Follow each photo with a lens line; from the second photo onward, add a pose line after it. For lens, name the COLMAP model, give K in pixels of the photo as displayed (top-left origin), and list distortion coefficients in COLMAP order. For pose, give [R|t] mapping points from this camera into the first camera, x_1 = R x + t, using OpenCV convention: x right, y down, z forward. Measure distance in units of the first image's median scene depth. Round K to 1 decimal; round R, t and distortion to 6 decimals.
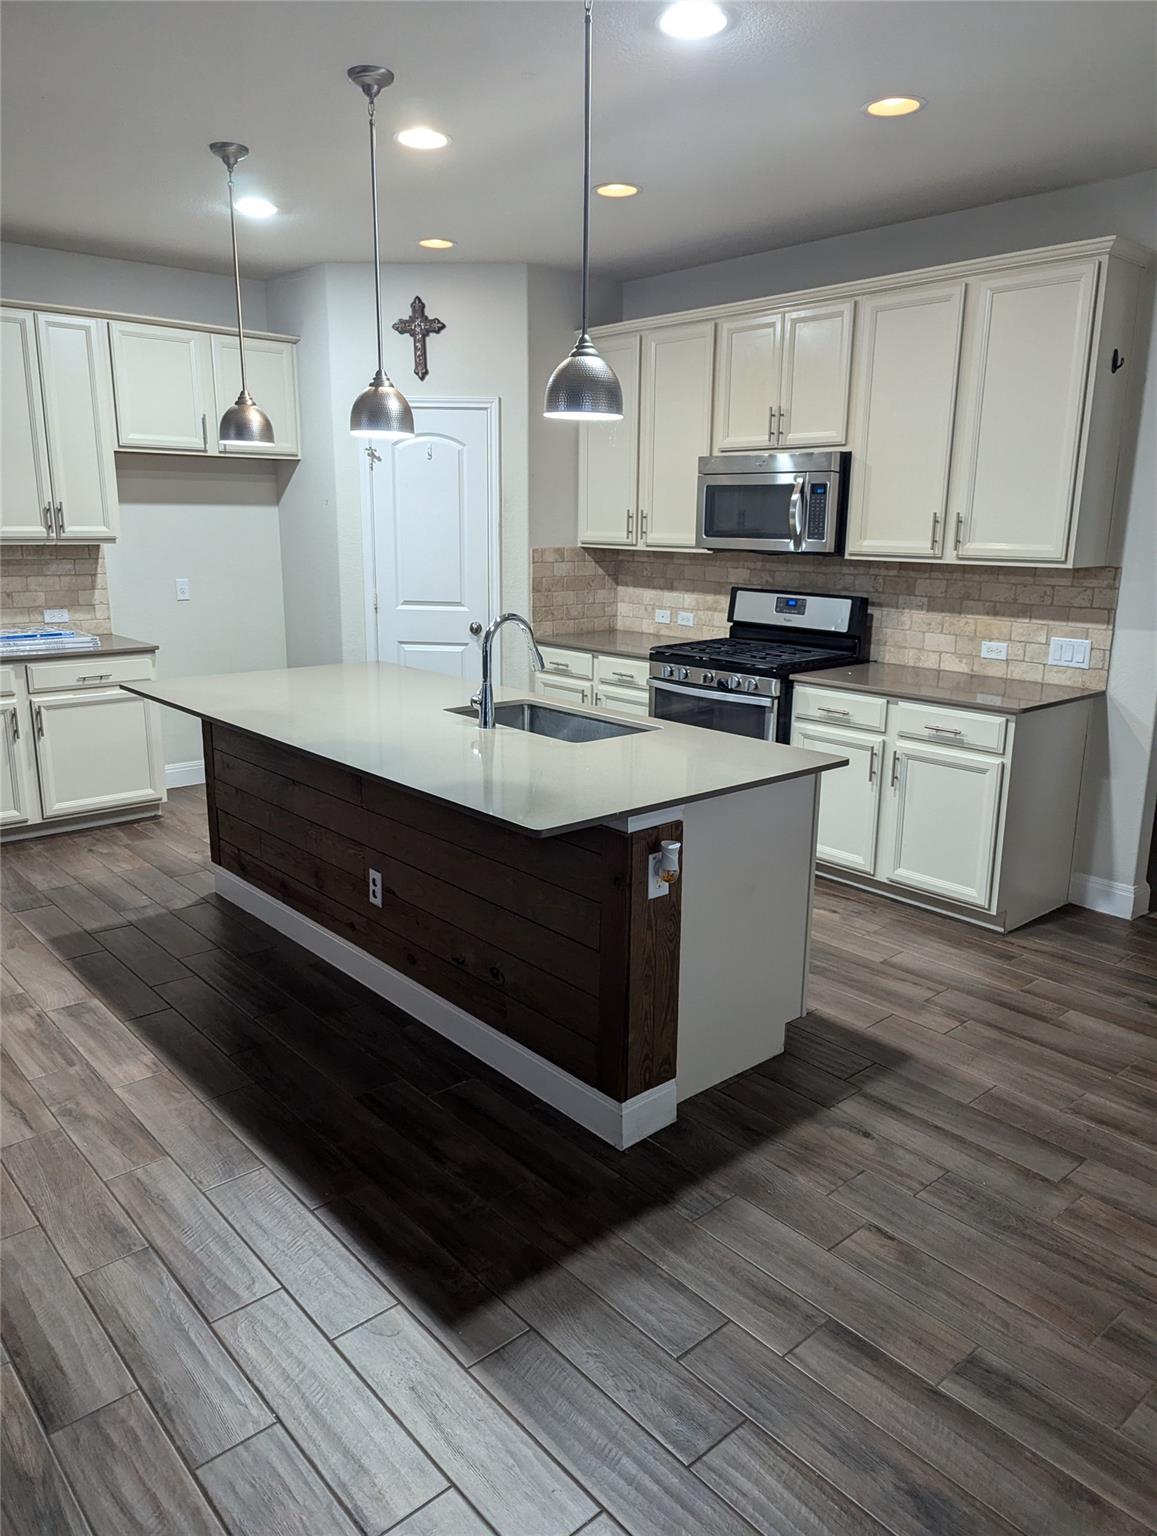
lens RADIAL K [[1075.4, 0, 584.2], [0, 1075.4, 765.2], [0, 0, 1]] dist [0.054596, -0.043107]
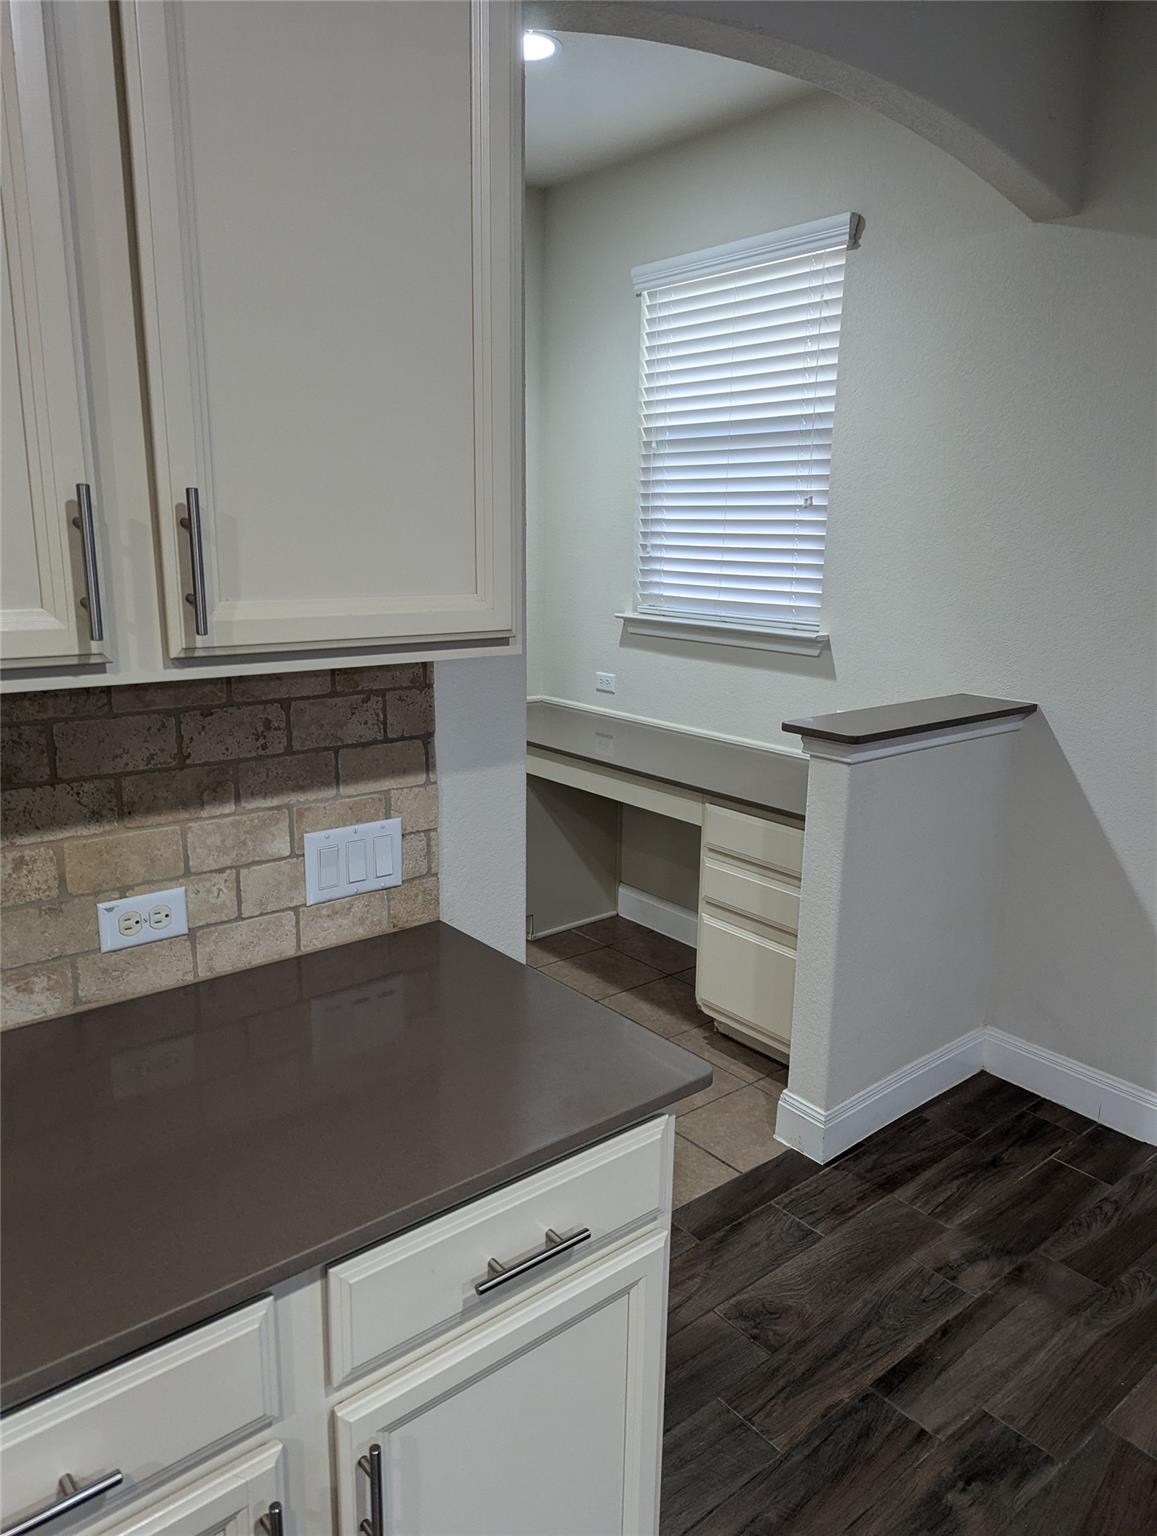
lens RADIAL K [[1075.4, 0, 590.7], [0, 1075.4, 765.9], [0, 0, 1]] dist [0.054596, -0.043107]
pose [[0.027688, -0.229262, 0.972971, 0.076480], [0.210251, 0.952906, 0.218551, -0.189703], [-0.977255, 0.198517, 0.074586, 0.826312]]
